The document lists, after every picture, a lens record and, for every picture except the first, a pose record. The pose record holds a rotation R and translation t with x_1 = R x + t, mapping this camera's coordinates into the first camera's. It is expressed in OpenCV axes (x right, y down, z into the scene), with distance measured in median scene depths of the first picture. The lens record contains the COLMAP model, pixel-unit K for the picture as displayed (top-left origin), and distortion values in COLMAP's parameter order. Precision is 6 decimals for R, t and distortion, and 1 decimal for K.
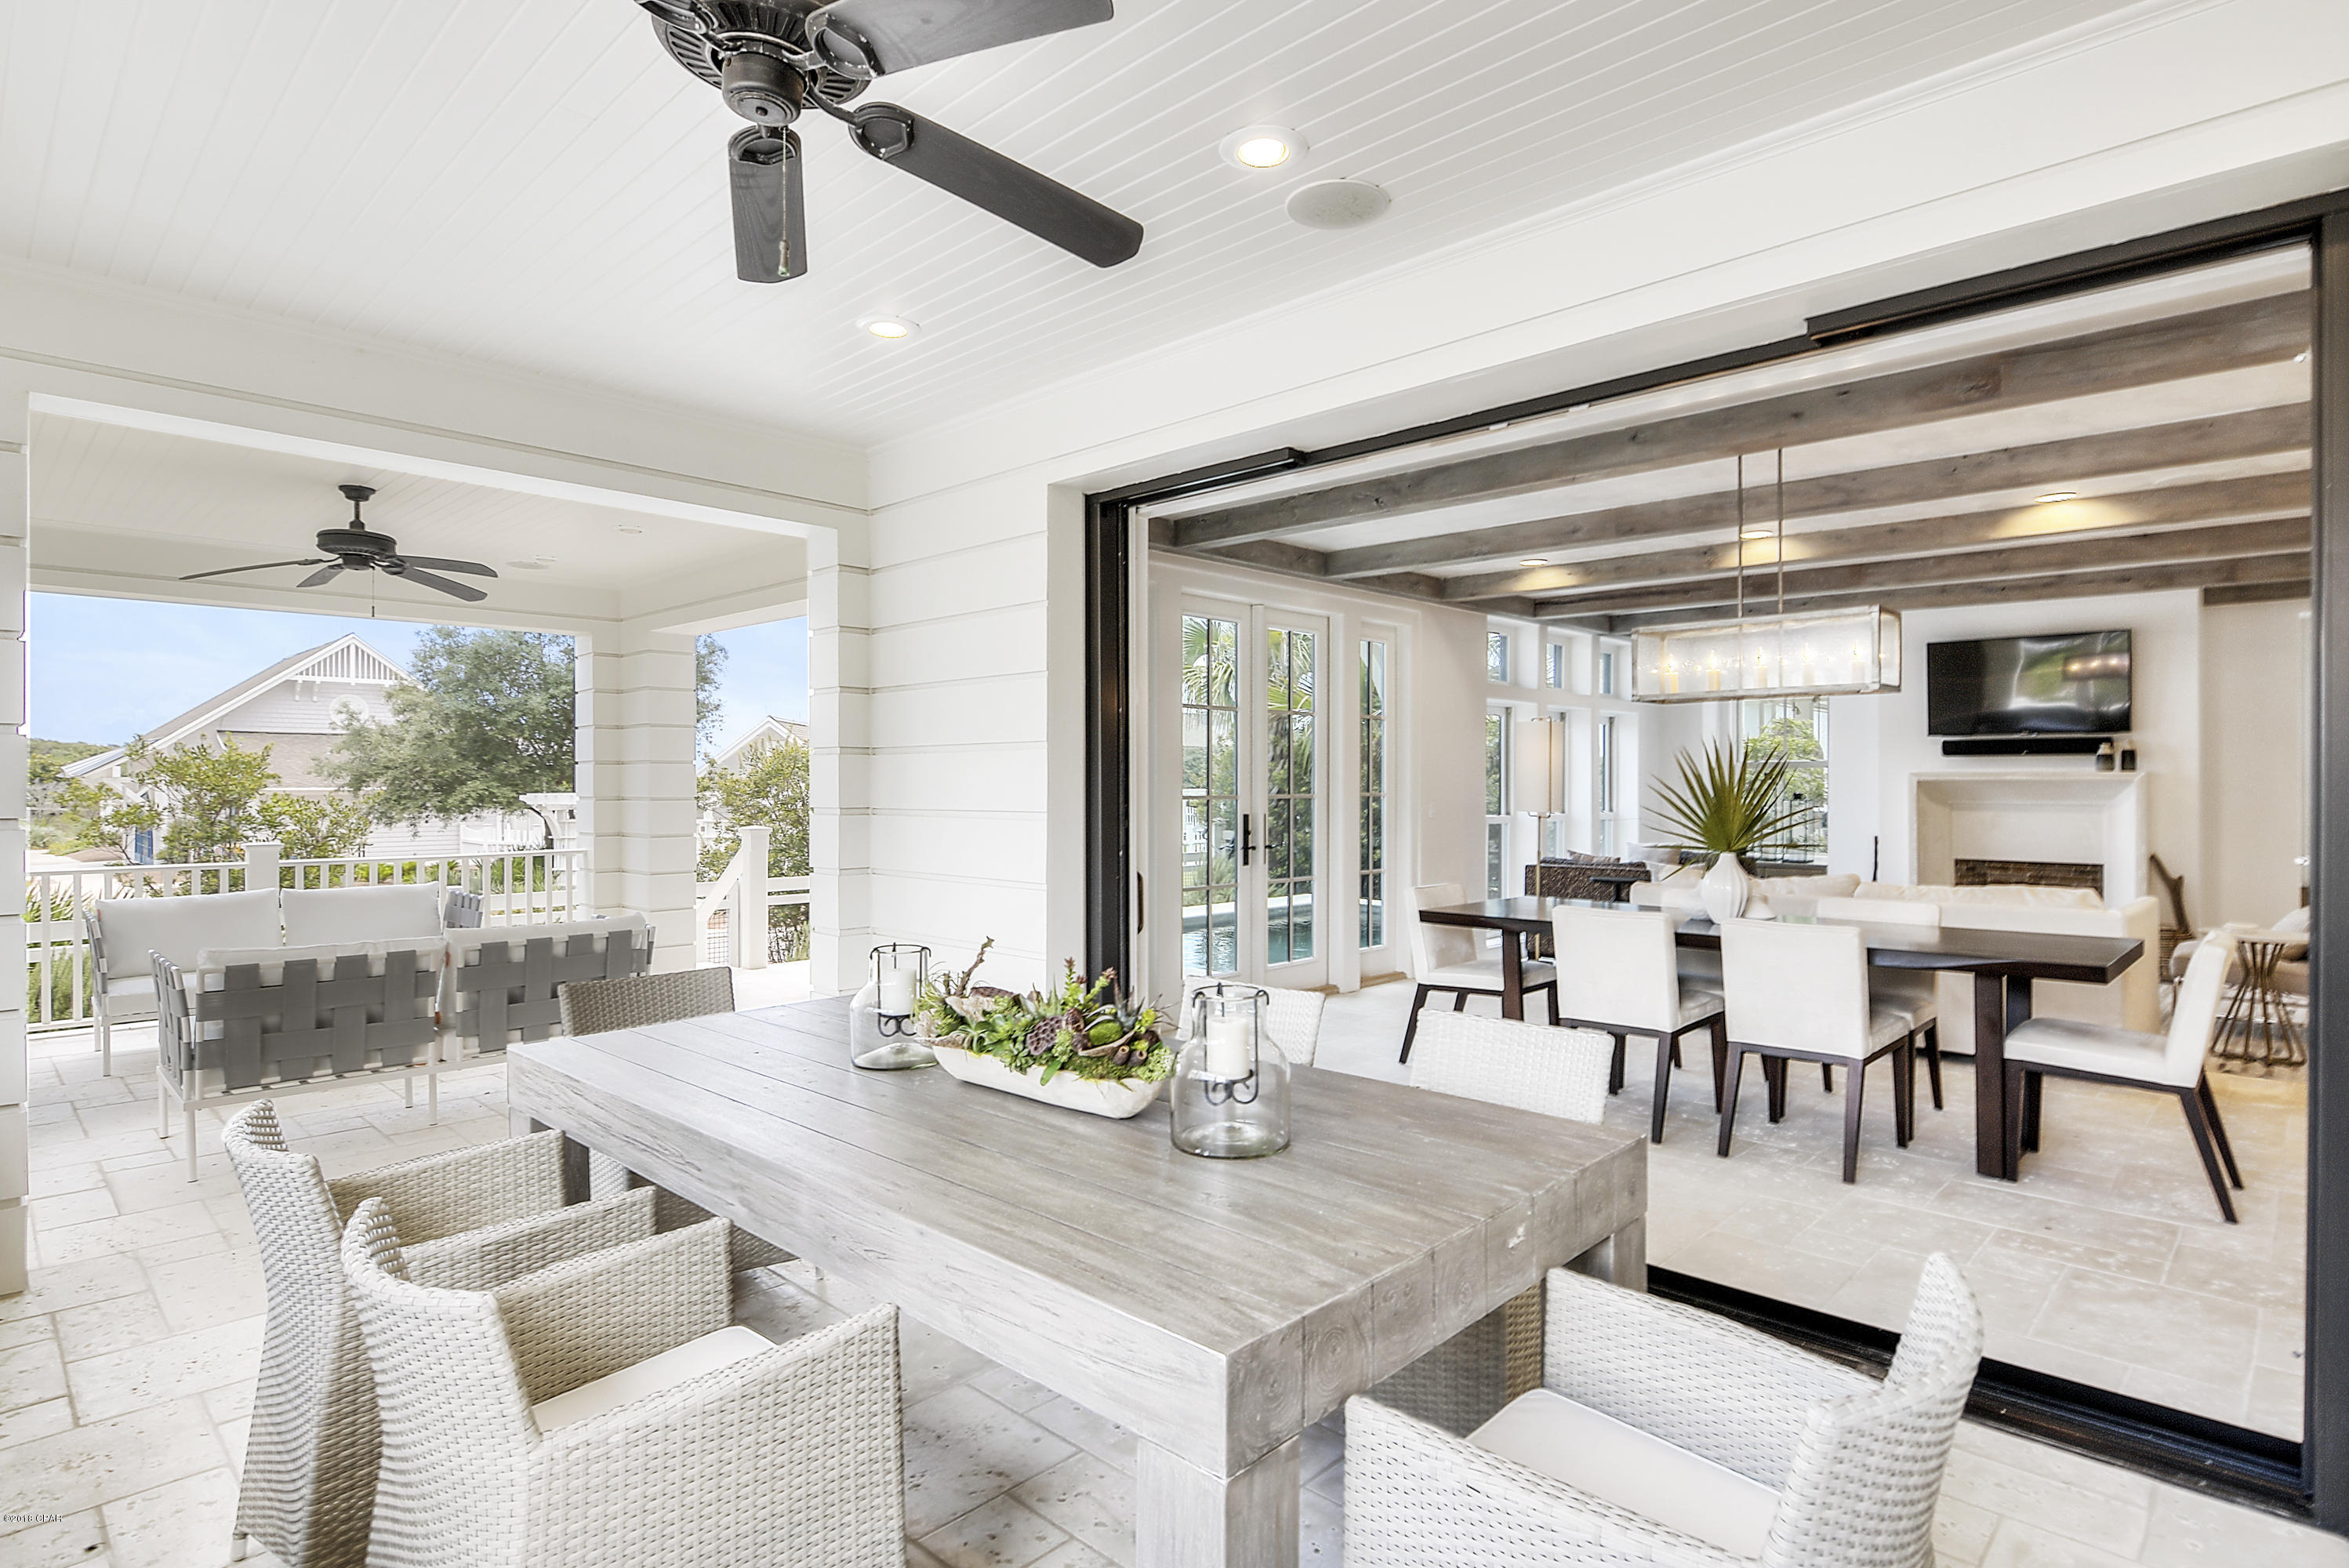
lens RADIAL K [[1200.4, 0, 1193.0], [0, 1200.4, 804.4], [0, 0, 1]] dist [0.000932, -0.000265]
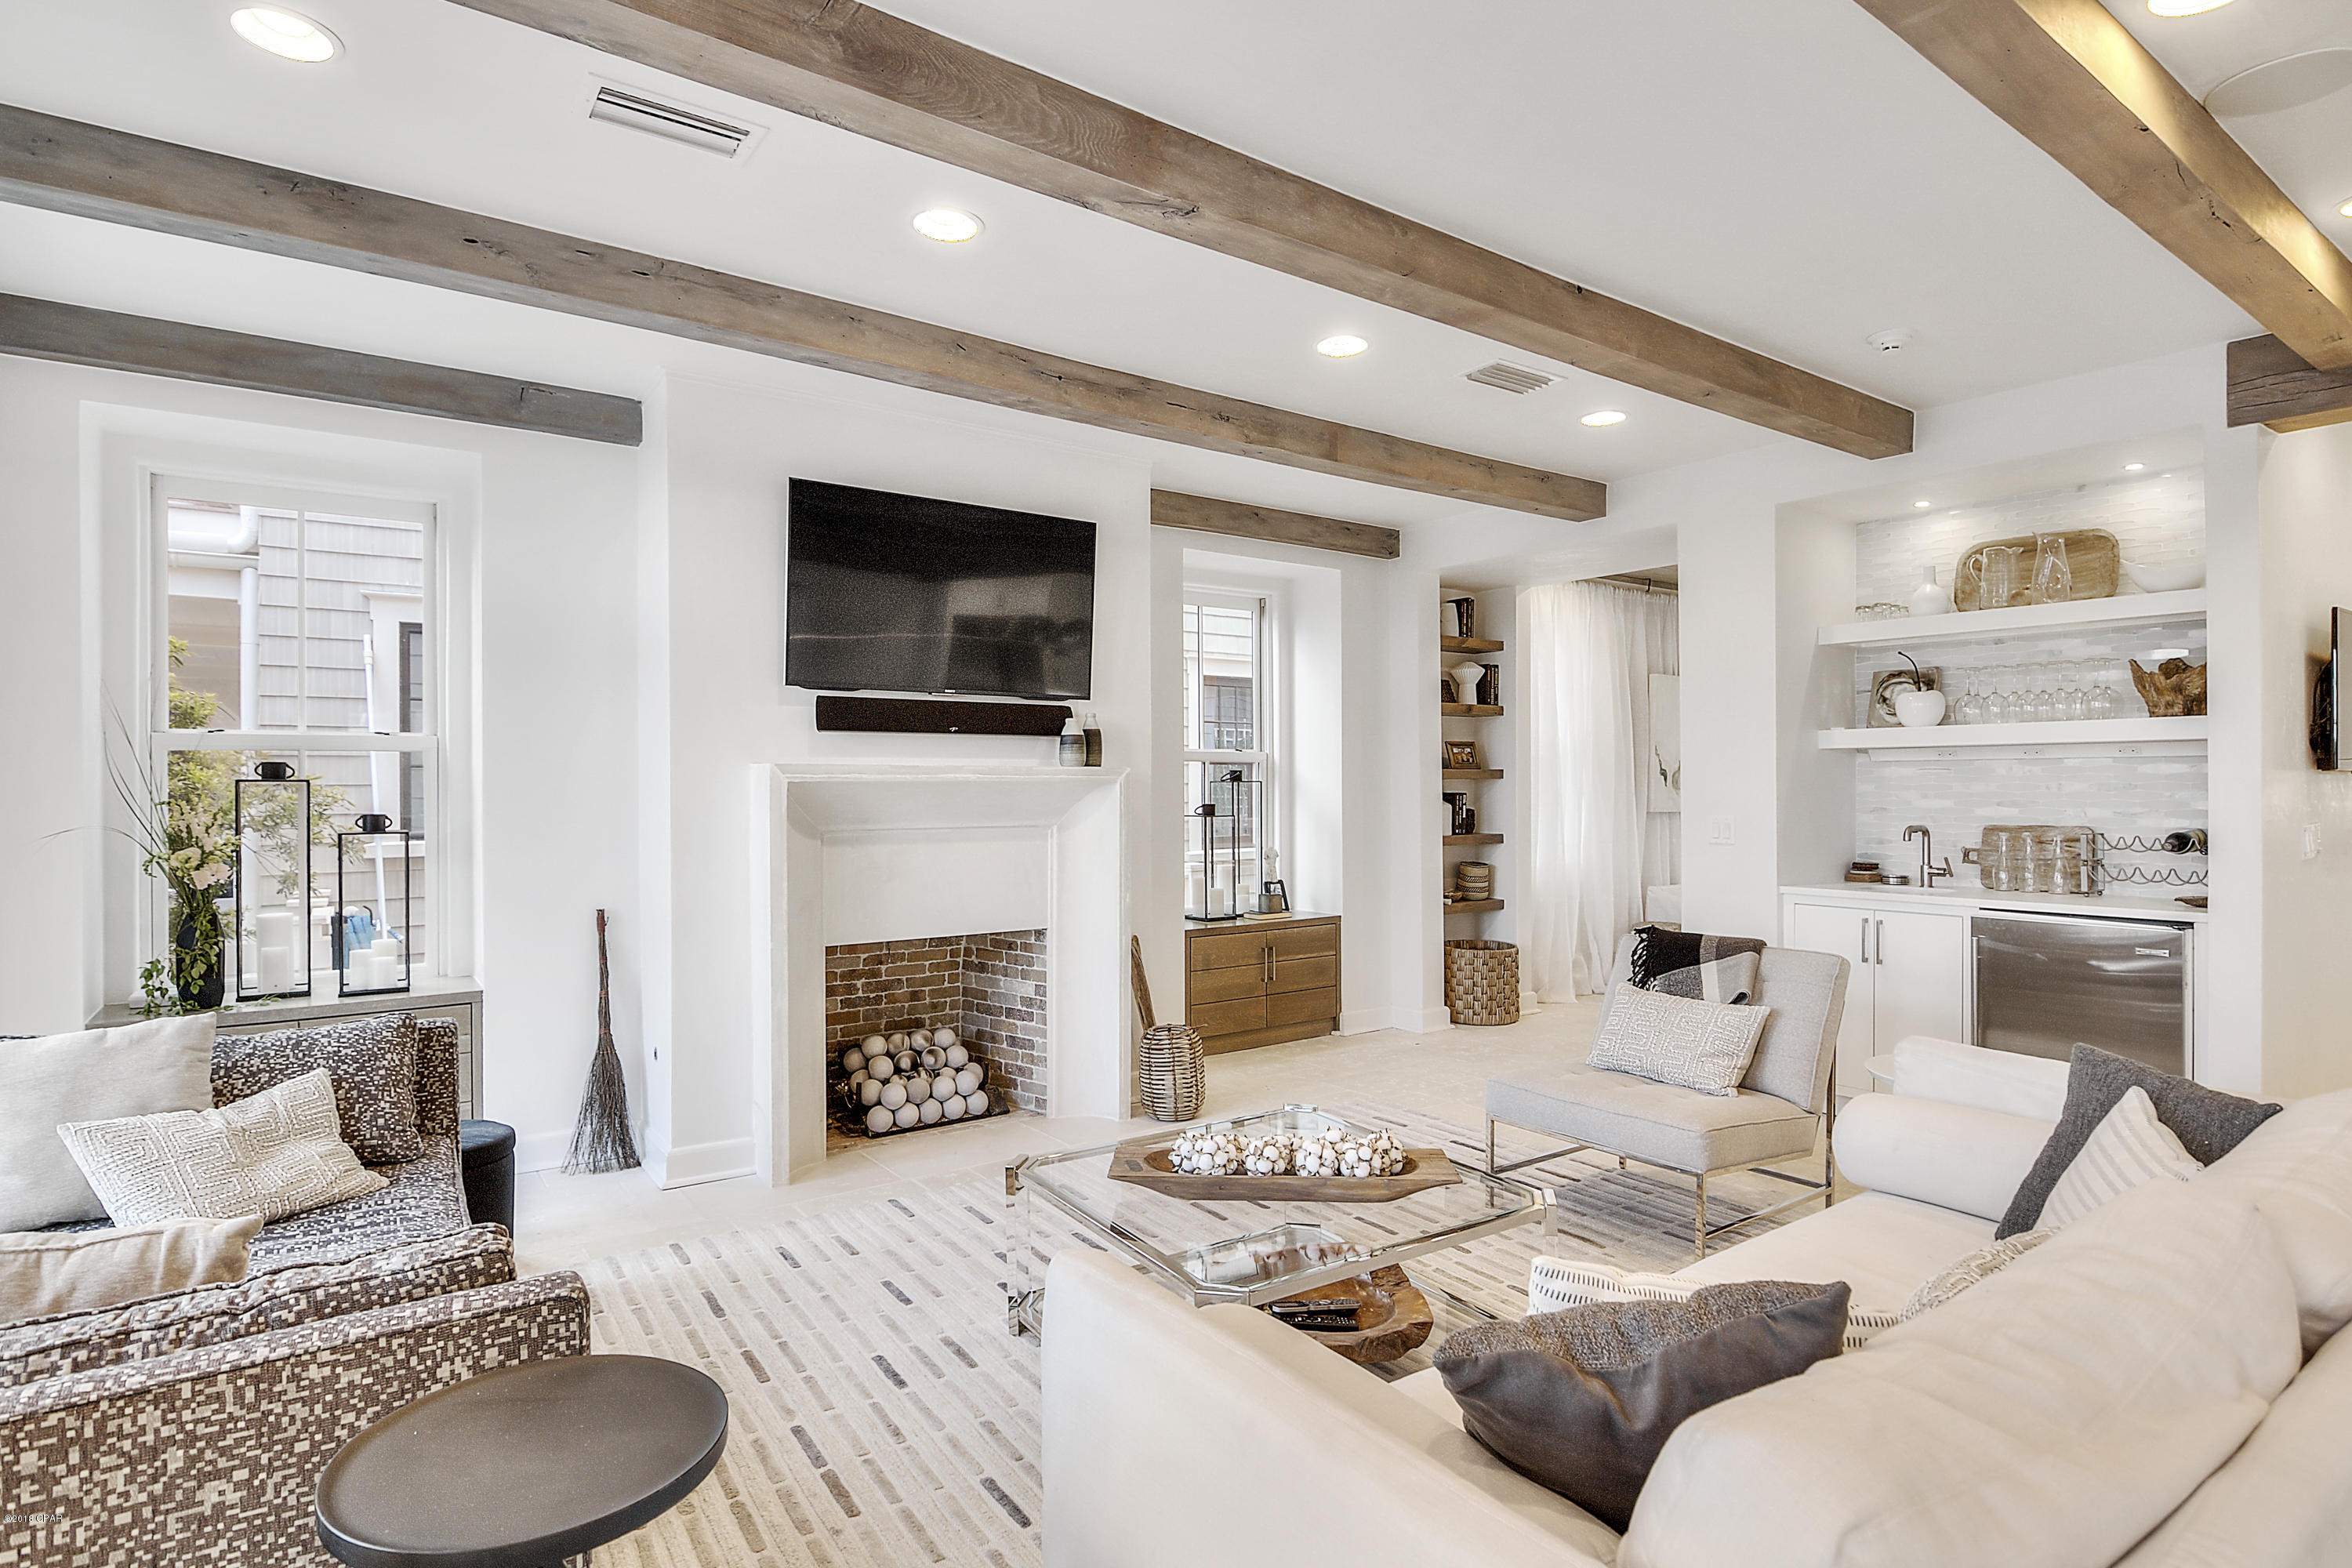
lens RADIAL K [[1170.9, 0, 1179.6], [0, 1170.9, 779.5], [0, 0, 1]] dist [-0.002280, -0.000807]
pose [[0.202669, 0.004757, 0.979236, 0.228096], [0.019971, 0.999760, -0.008990, -0.015366], [-0.979044, 0.021378, 0.202525, 0.836978]]
